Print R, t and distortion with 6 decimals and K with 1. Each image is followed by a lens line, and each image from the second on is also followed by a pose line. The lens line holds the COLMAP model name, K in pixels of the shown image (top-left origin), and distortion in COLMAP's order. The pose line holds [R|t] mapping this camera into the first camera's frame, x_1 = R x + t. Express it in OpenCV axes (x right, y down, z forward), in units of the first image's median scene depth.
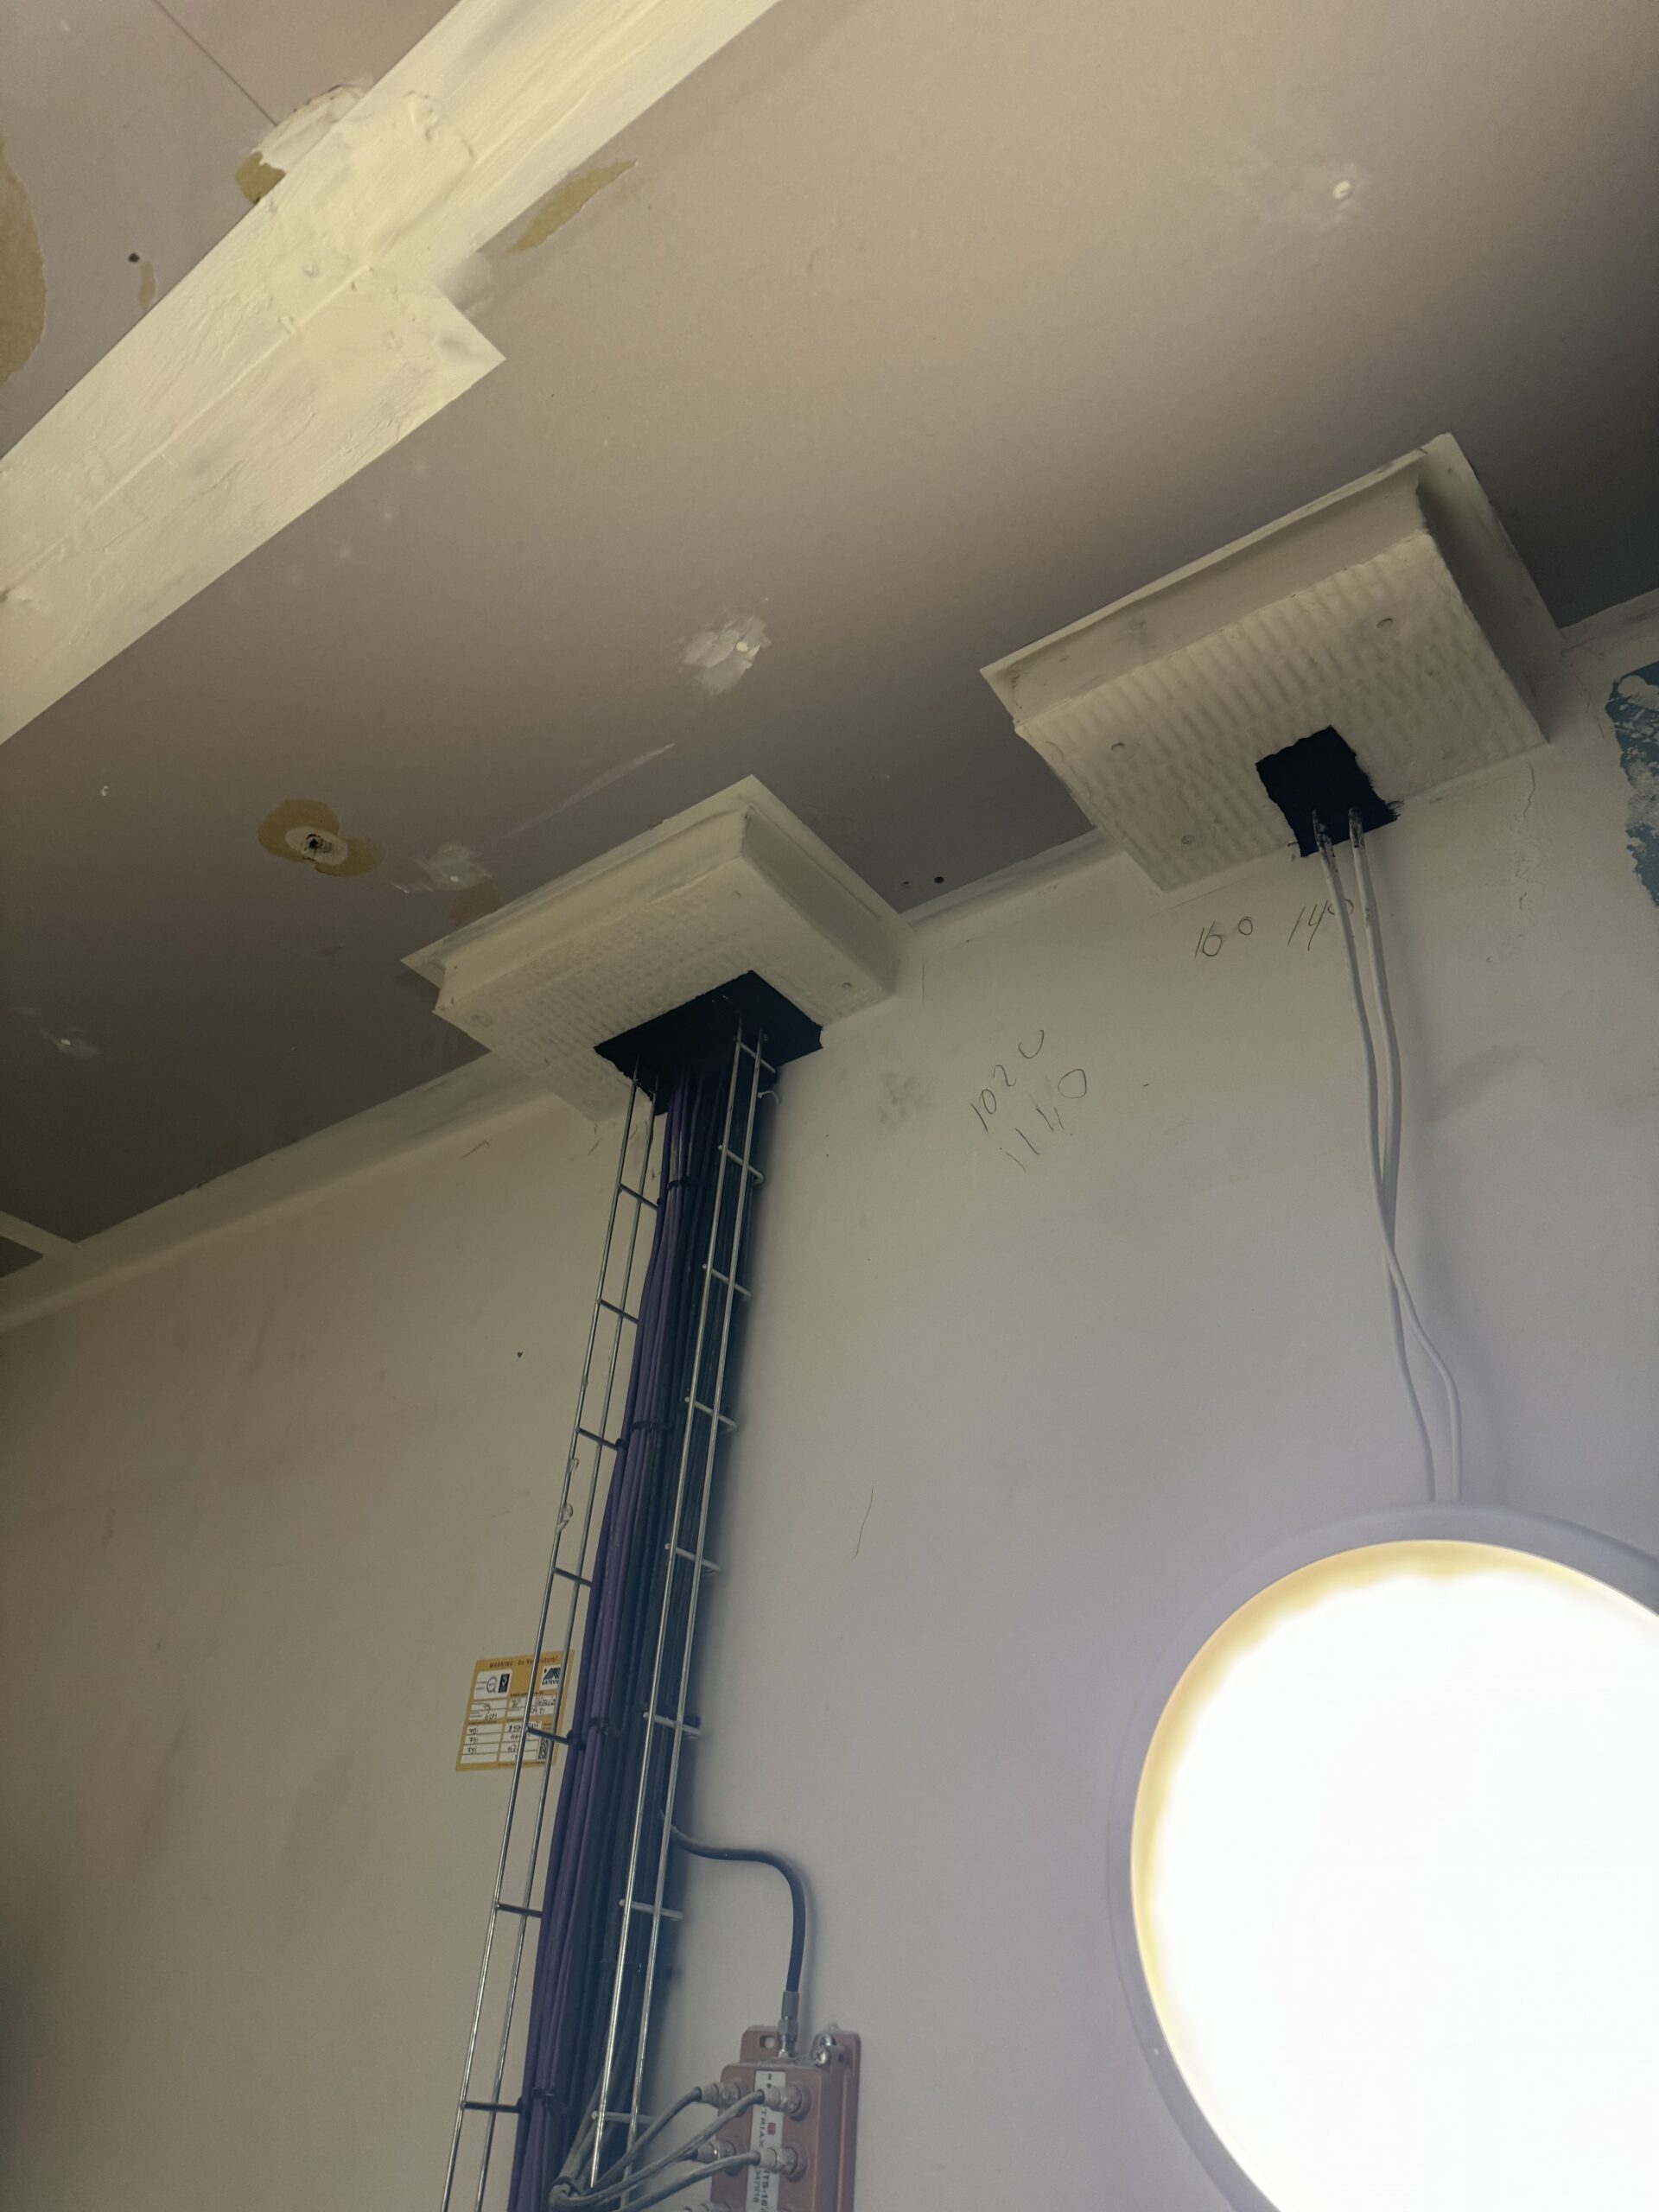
lens RADIAL K [[1564.9, 0, 829.5], [0, 1564.9, 1106.0], [0, 0, 1]] dist [0.071664, -0.098454]
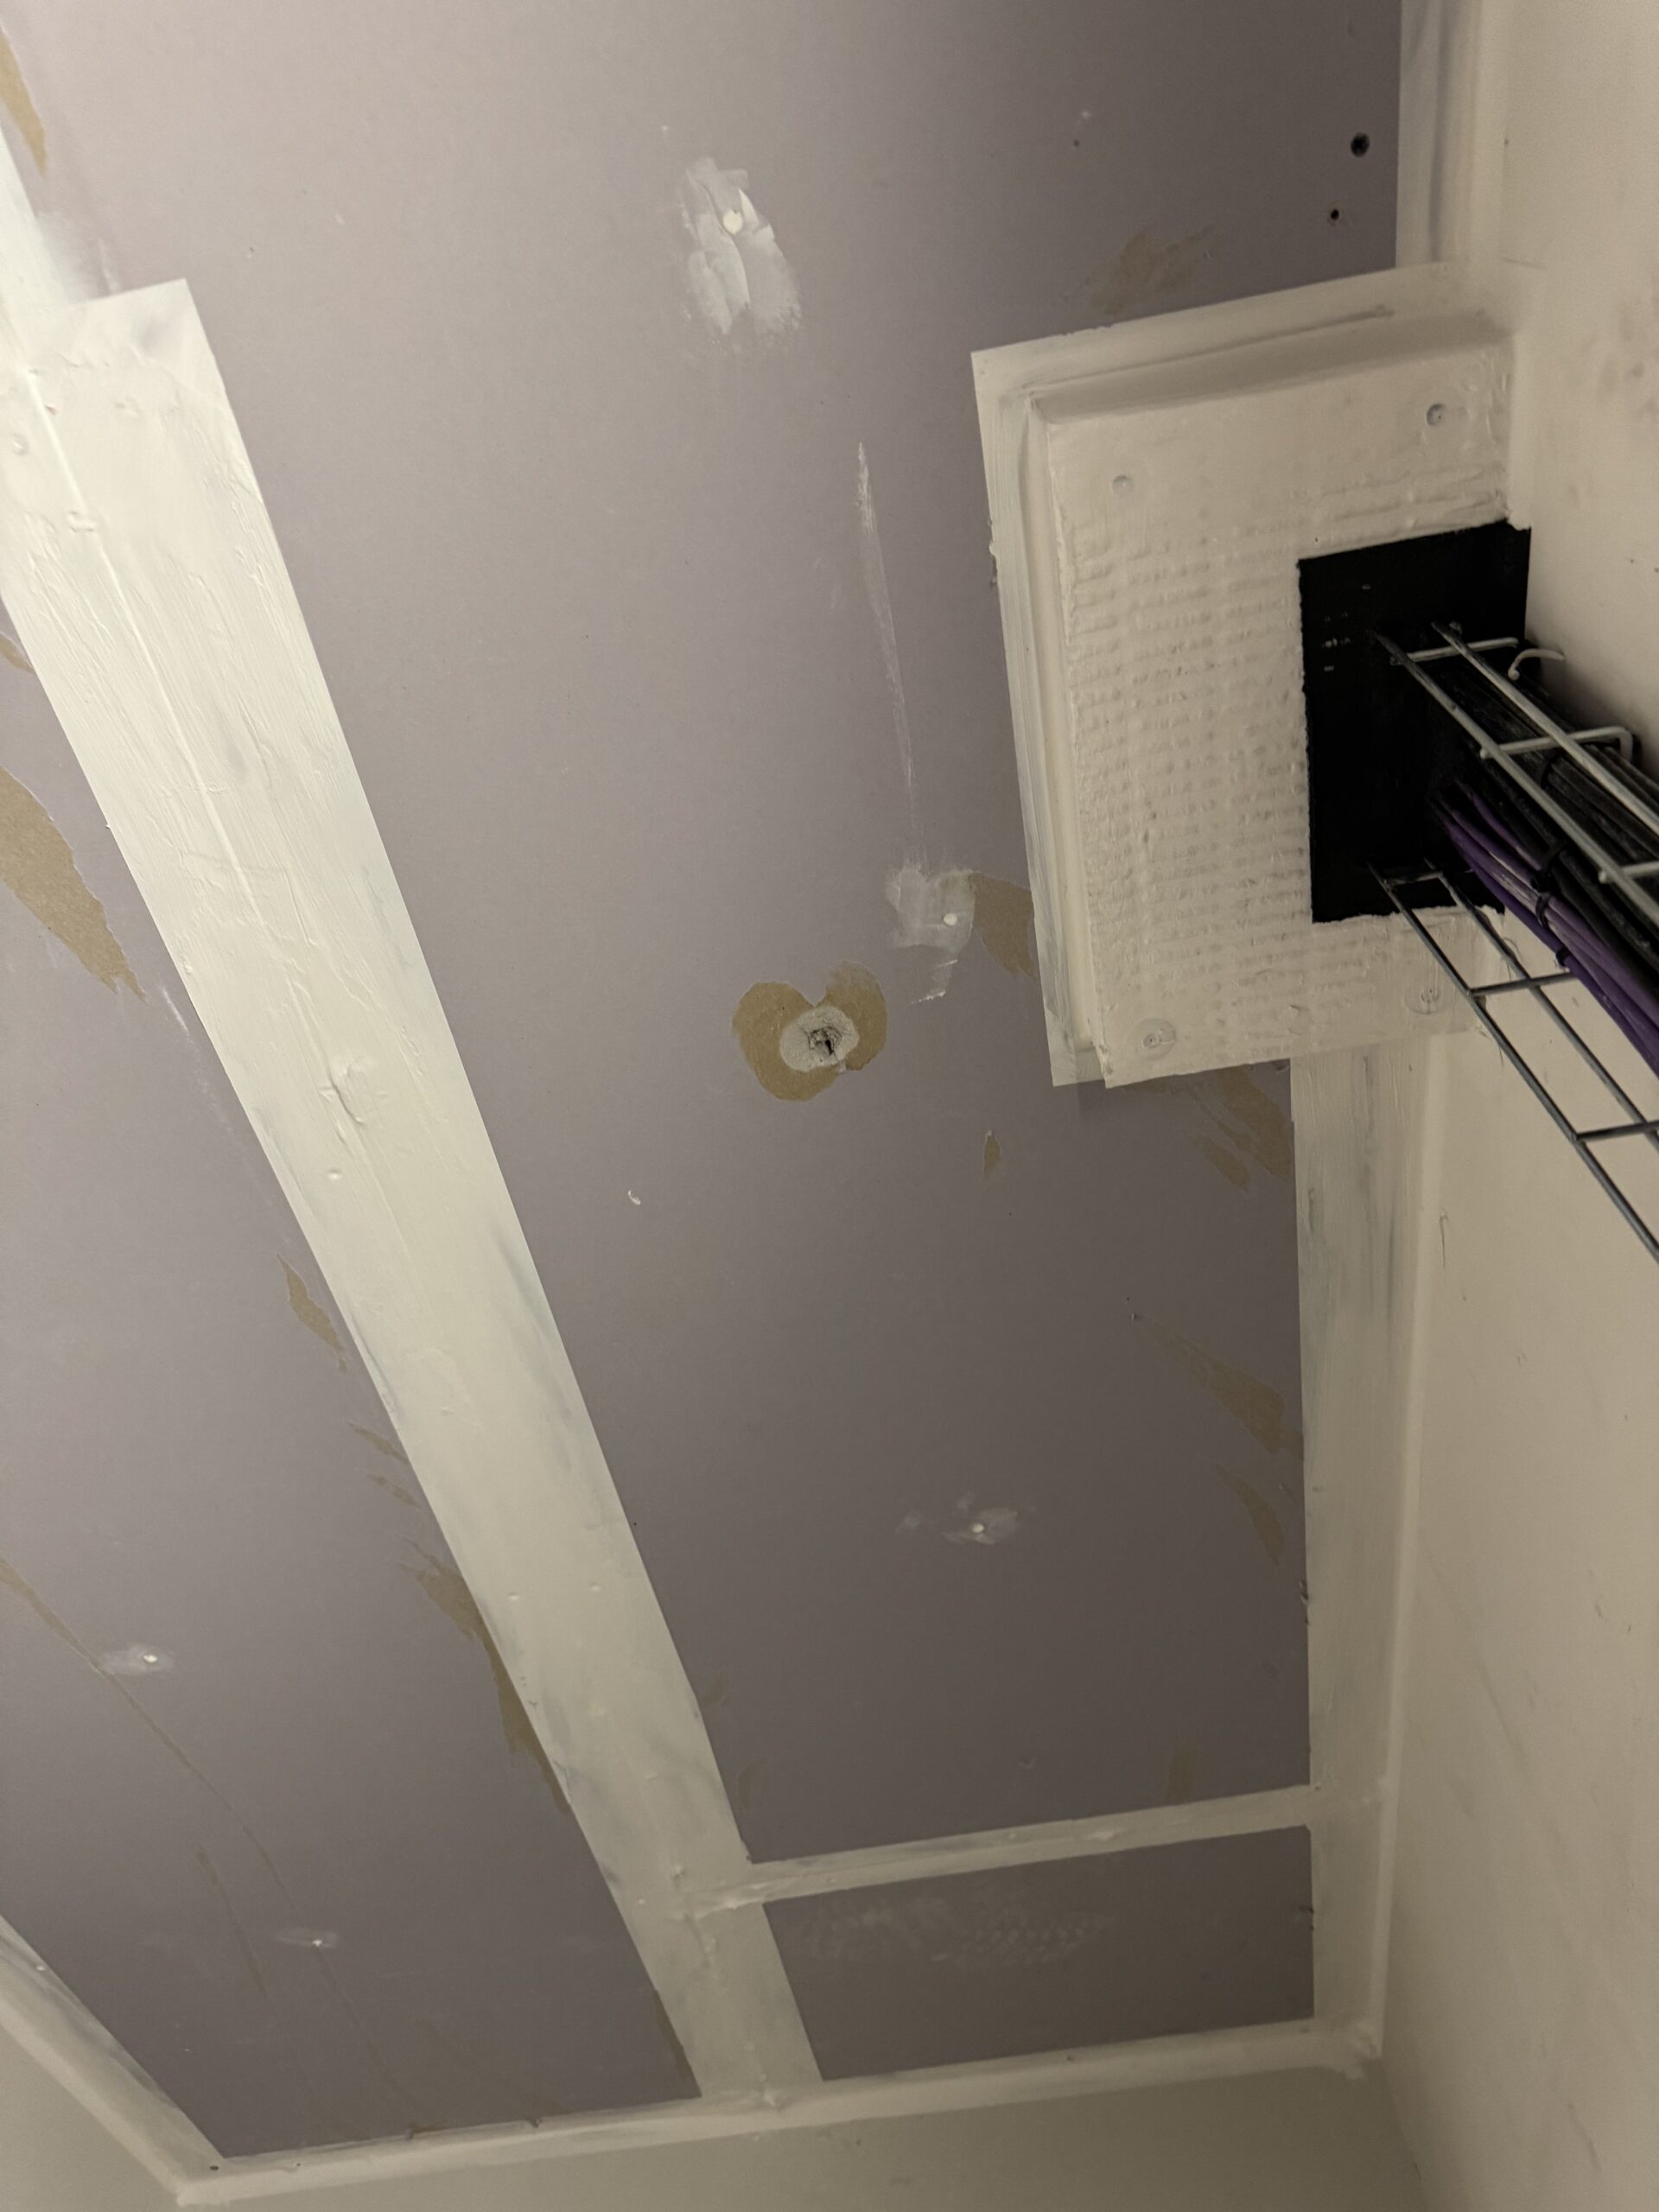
lens RADIAL K [[1564.9, 0, 829.5], [0, 1564.9, 1106.0], [0, 0, 1]] dist [0.071664, -0.098454]
pose [[0.455196, -0.778542, -0.432053, -0.033411], [0.553144, 0.627506, -0.547967, 0.253603], [0.697731, 0.010445, 0.716284, 0.489804]]
